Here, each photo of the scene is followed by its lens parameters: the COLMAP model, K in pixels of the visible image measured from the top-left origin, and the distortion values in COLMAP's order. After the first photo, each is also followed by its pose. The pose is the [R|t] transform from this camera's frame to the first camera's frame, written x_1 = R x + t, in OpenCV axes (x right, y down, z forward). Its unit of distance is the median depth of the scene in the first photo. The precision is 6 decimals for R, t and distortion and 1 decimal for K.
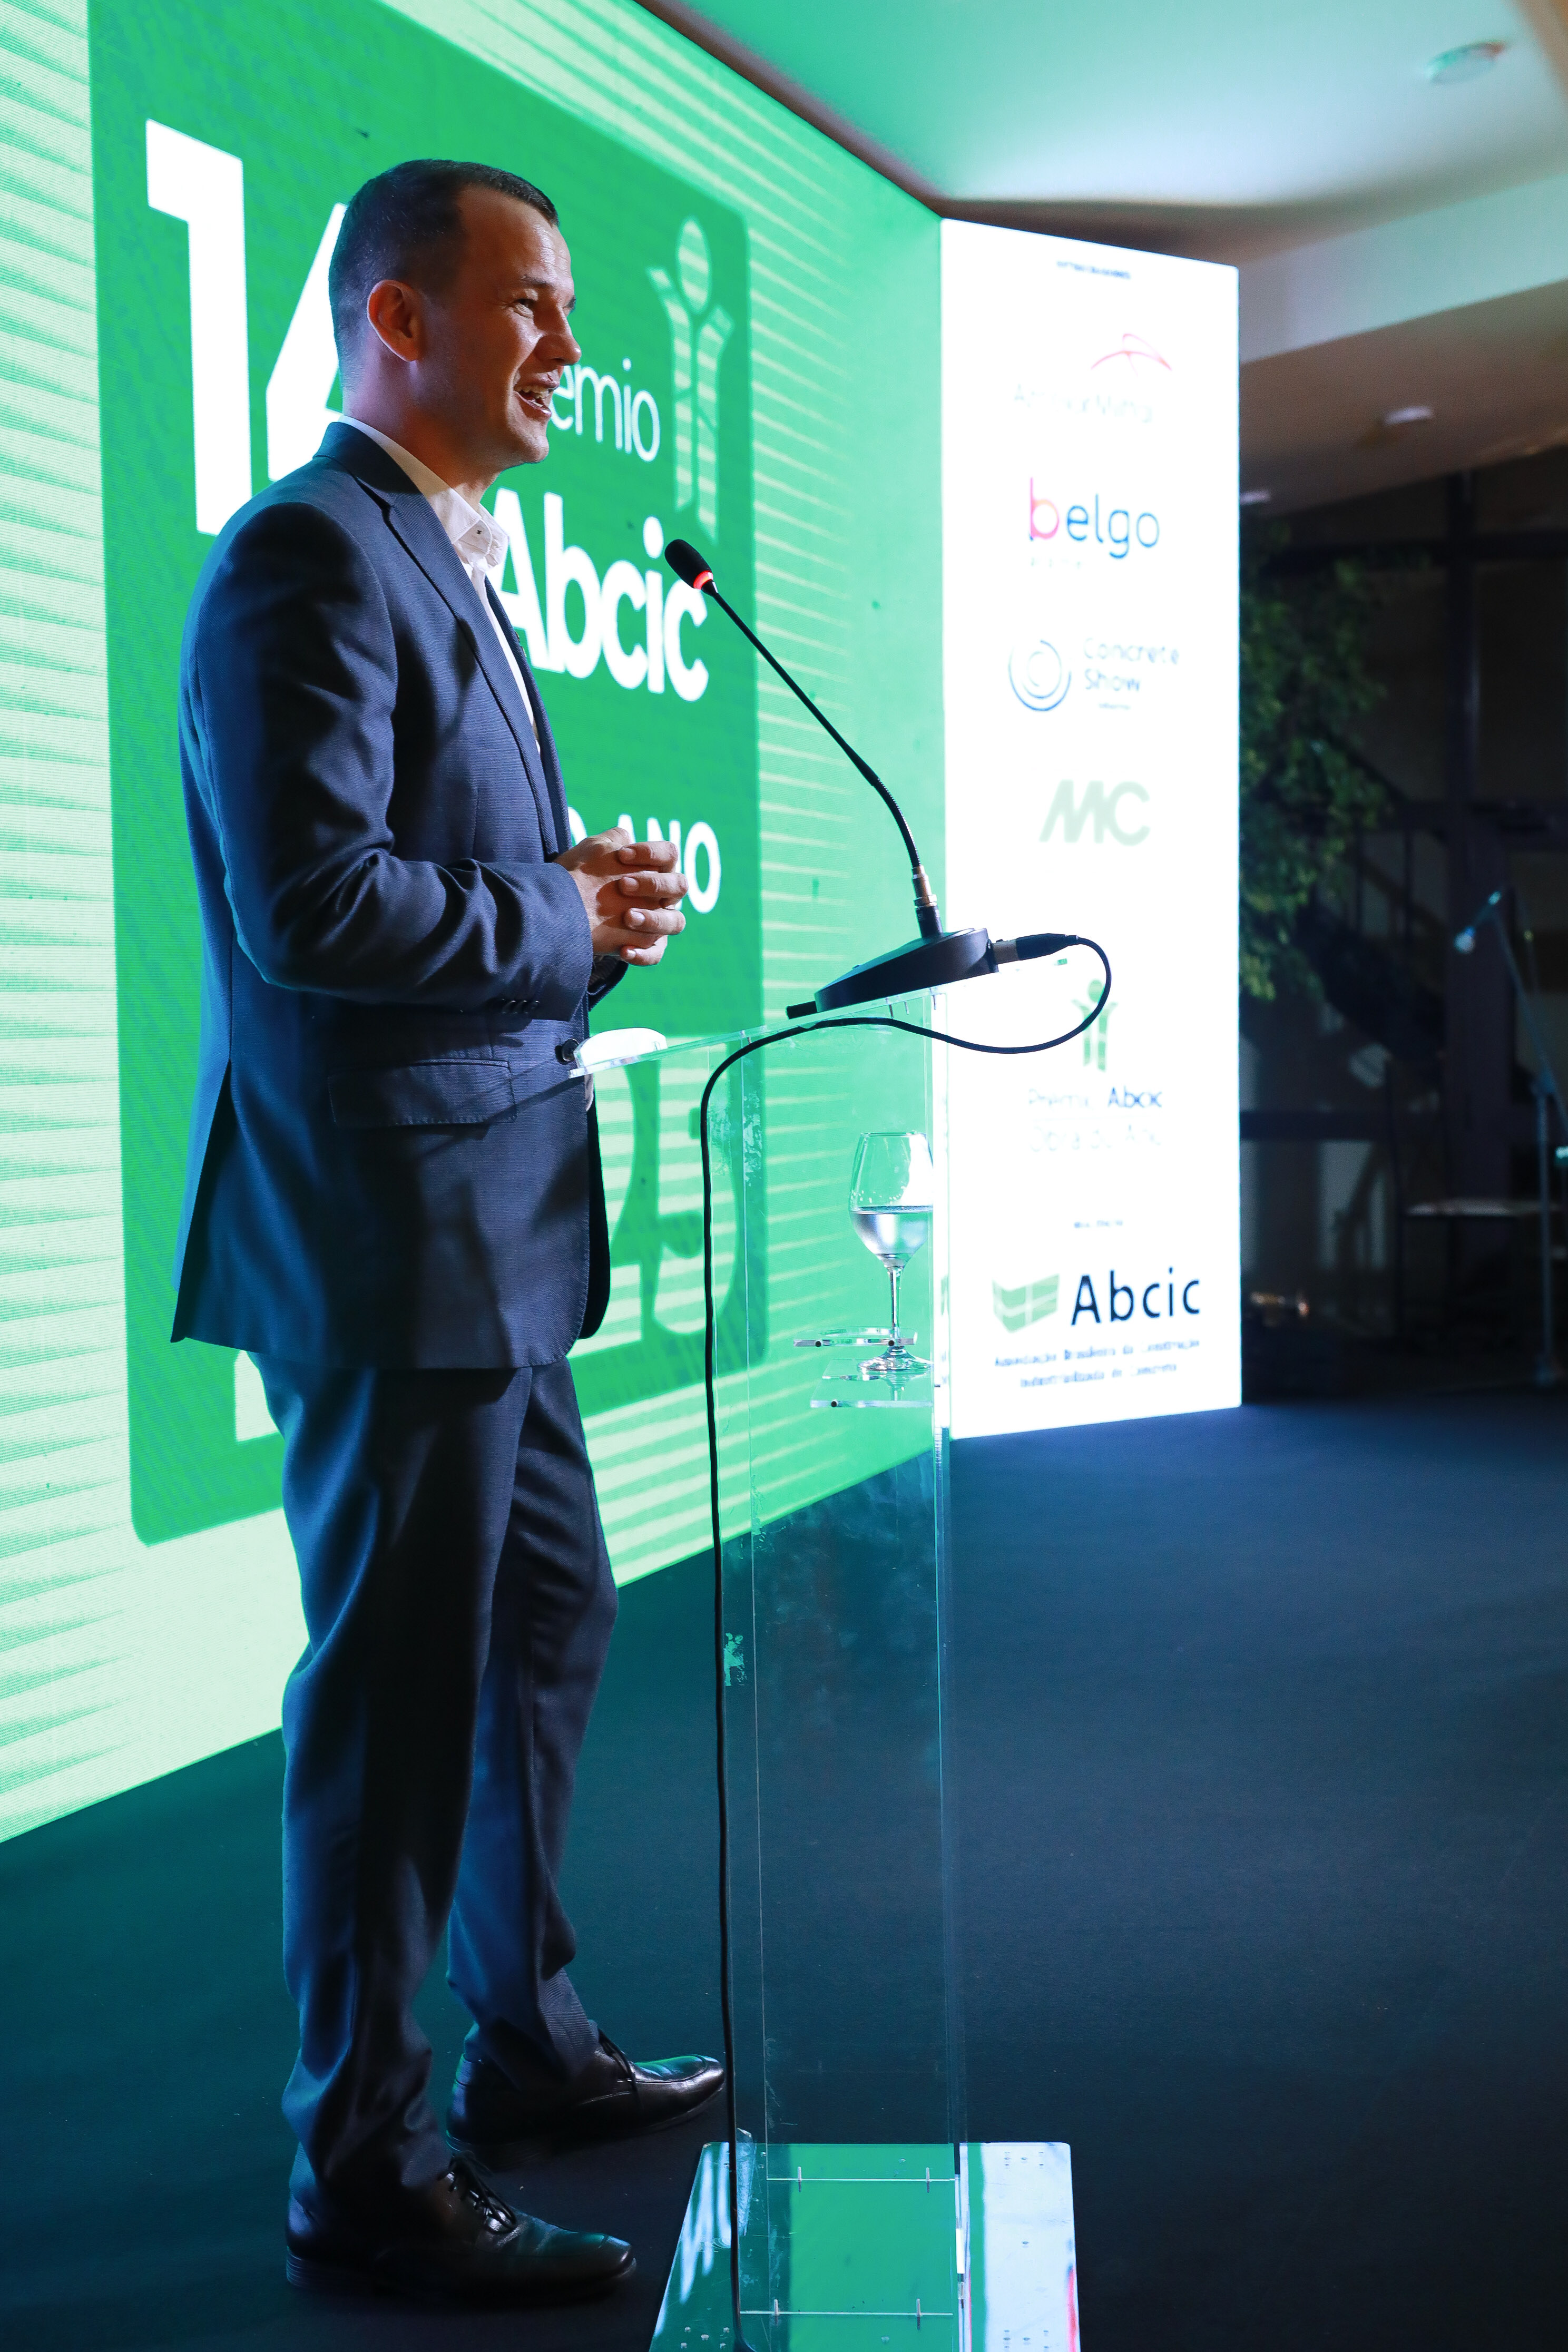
lens RADIAL K [[3257.8, 0, 778.7], [0, 3257.8, 1163.0], [0, 0, 1]] dist [0.001636, 0.000000]
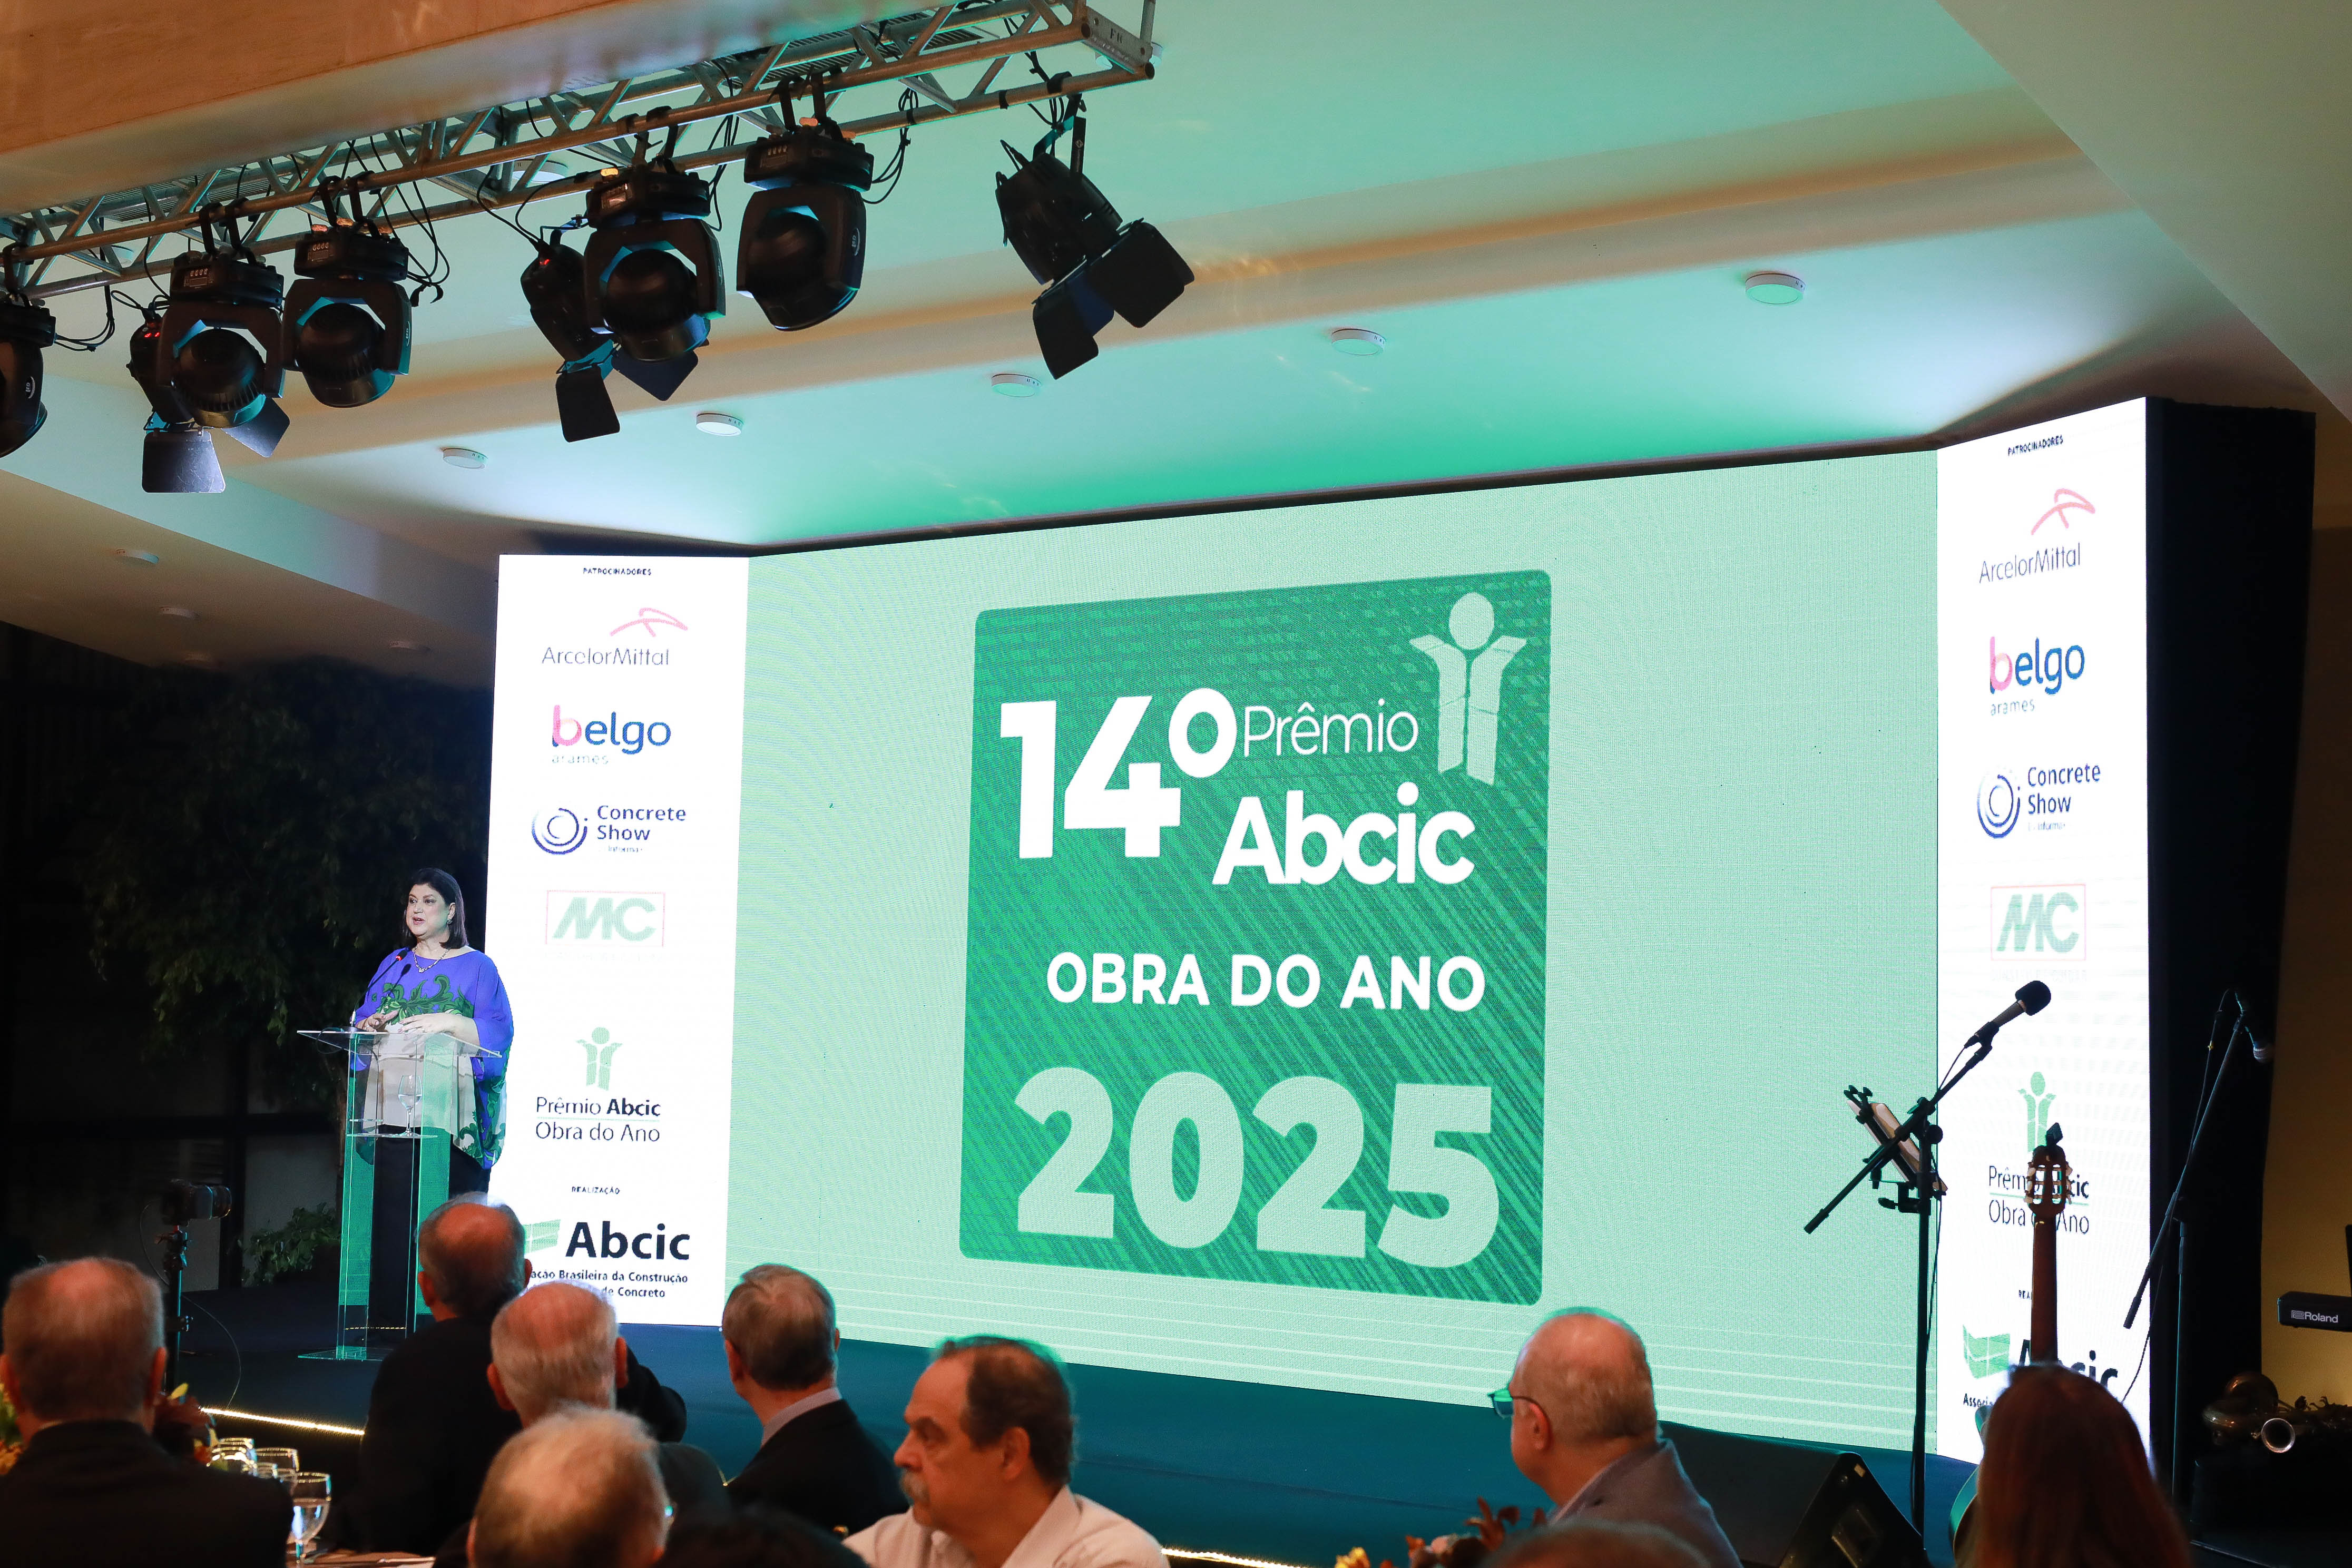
lens RADIAL K [[3257.8, 0, 1191.6], [0, 3257.8, 763.9], [0, 0, 1]] dist [0.001636, 0.000000]
pose [[-0.265987, -0.058294, -0.962212, 1.271110], [-0.066260, 0.996915, -0.042080, -0.097364], [0.961697, 0.052563, -0.269029, 1.037154]]
